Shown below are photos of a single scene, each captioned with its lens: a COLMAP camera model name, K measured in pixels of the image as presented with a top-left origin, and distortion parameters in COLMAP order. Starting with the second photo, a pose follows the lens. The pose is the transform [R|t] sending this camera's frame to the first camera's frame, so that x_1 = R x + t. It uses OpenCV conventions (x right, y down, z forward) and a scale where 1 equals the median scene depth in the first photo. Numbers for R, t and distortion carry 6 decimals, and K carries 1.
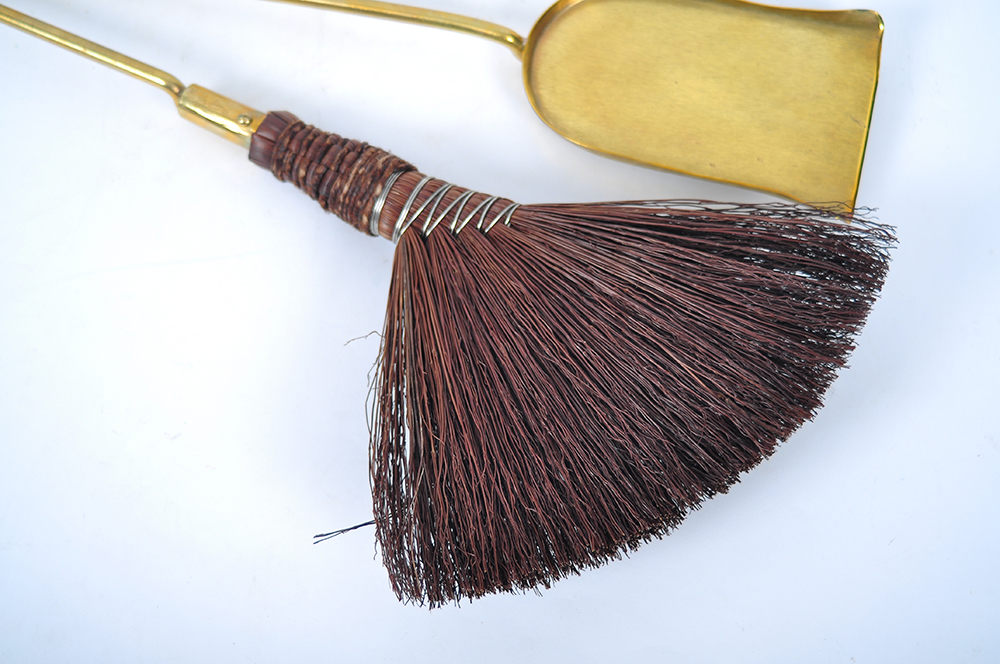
lens RADIAL K [[1507.2, 0, 500.0], [0, 1507.2, 332.0], [0, 0, 1]] dist [-0.191536, 0.106934]
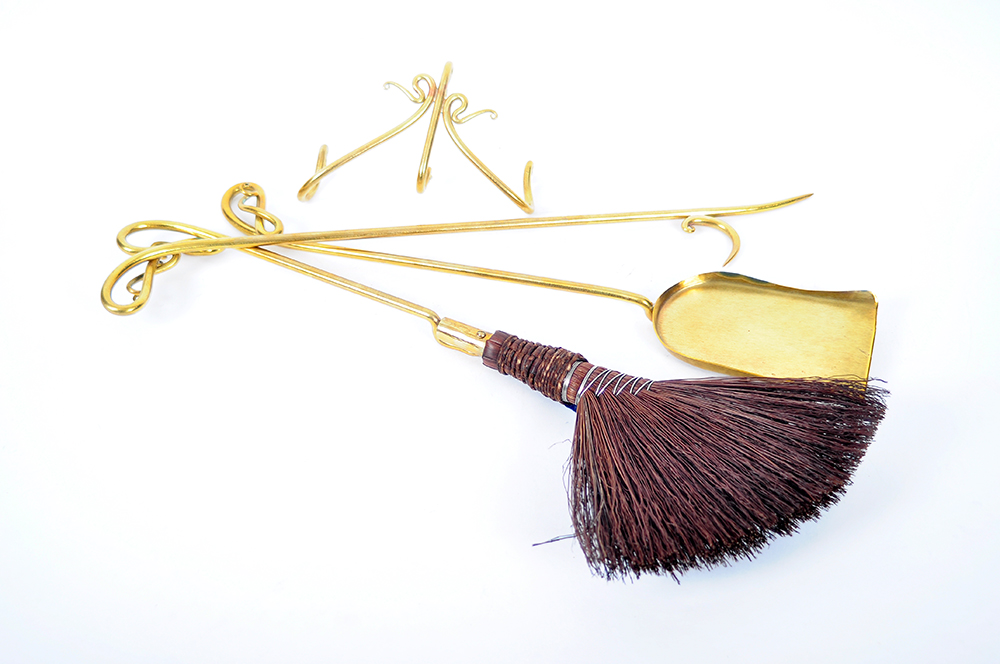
lens RADIAL K [[1507.2, 0, 500.0], [0, 1507.2, 332.0], [0, 0, 1]] dist [-0.191536, 0.106934]
pose [[0.999206, 0.033264, -0.021910, -0.113514], [-0.039273, 0.914522, -0.402626, 0.494674], [0.006645, 0.403167, 0.915102, -0.468085]]
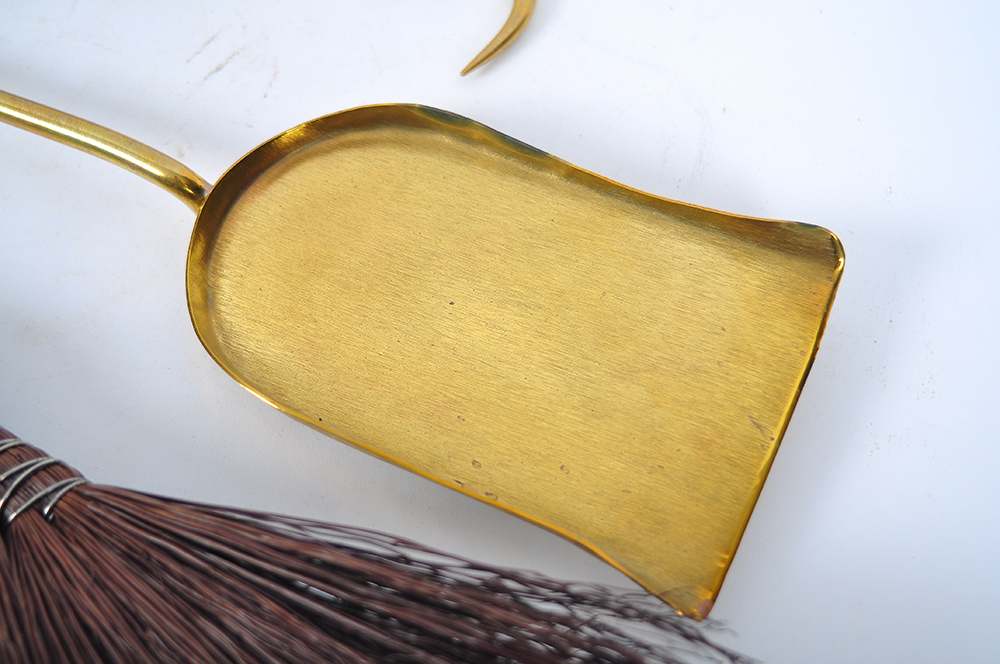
lens RADIAL K [[1507.2, 0, 500.0], [0, 1507.2, 332.0], [0, 0, 1]] dist [-0.191536, 0.106934]
pose [[0.983257, 0.164534, -0.078321, 0.184524], [-0.171842, 0.980225, -0.098126, -0.105822], [0.060627, 0.109942, 0.992087, 0.450807]]
